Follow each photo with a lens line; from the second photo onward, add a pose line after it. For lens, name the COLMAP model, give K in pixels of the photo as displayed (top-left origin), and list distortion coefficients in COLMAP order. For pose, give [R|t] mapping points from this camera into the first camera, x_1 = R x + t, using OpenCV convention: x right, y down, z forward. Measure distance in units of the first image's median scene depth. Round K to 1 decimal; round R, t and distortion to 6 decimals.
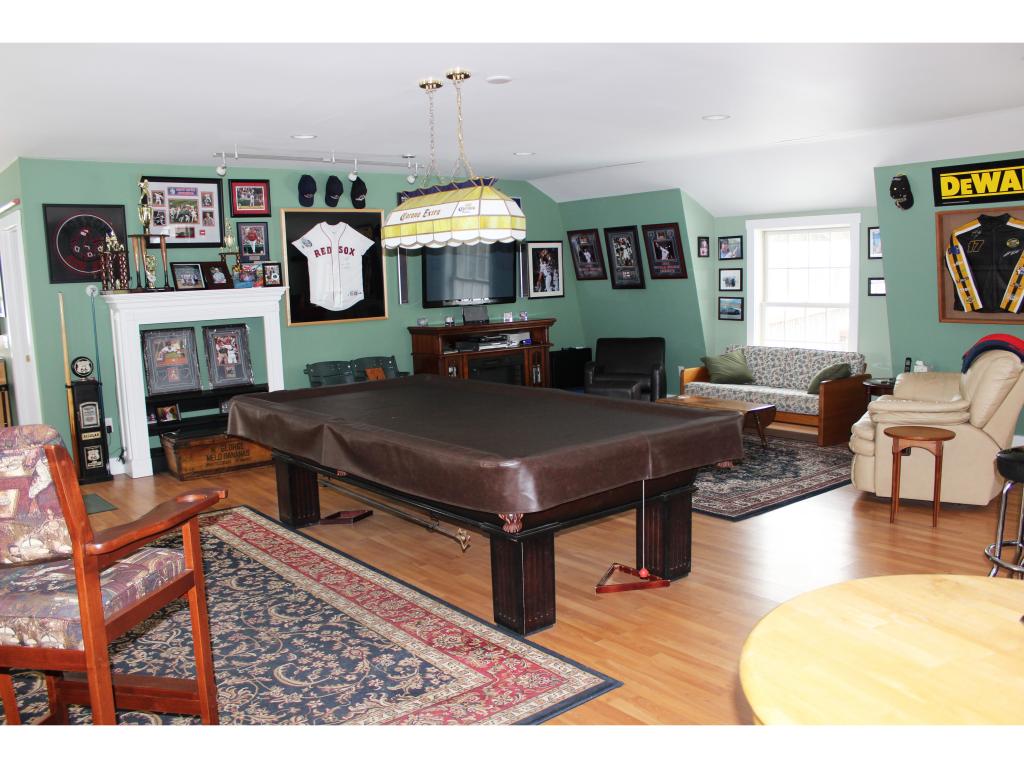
lens RADIAL K [[861.1, 0, 513.2], [0, 861.1, 386.9], [0, 0, 1]] dist [-0.132039, 0.084122]
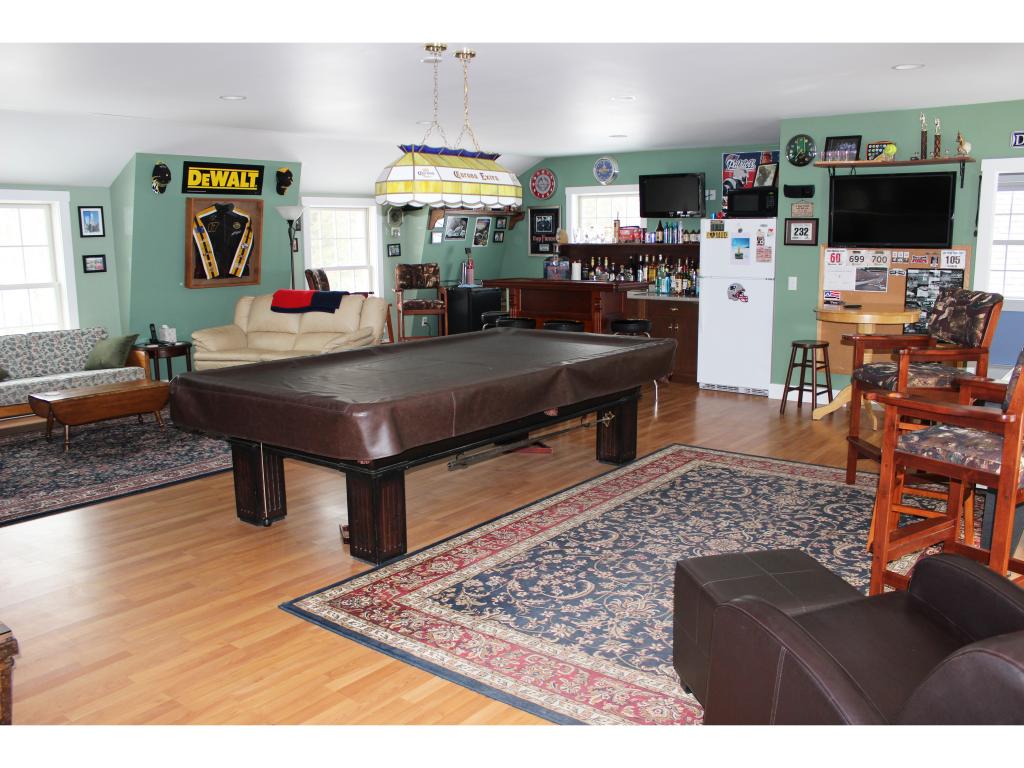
lens RADIAL K [[861.1, 0, 513.6], [0, 861.1, 389.6], [0, 0, 1]] dist [-0.132039, 0.084122]
pose [[-0.225339, -0.137218, 0.964569, -1.211847], [0.141754, 0.974880, 0.171801, -0.120373], [-0.963913, 0.175444, -0.200227, 1.240968]]
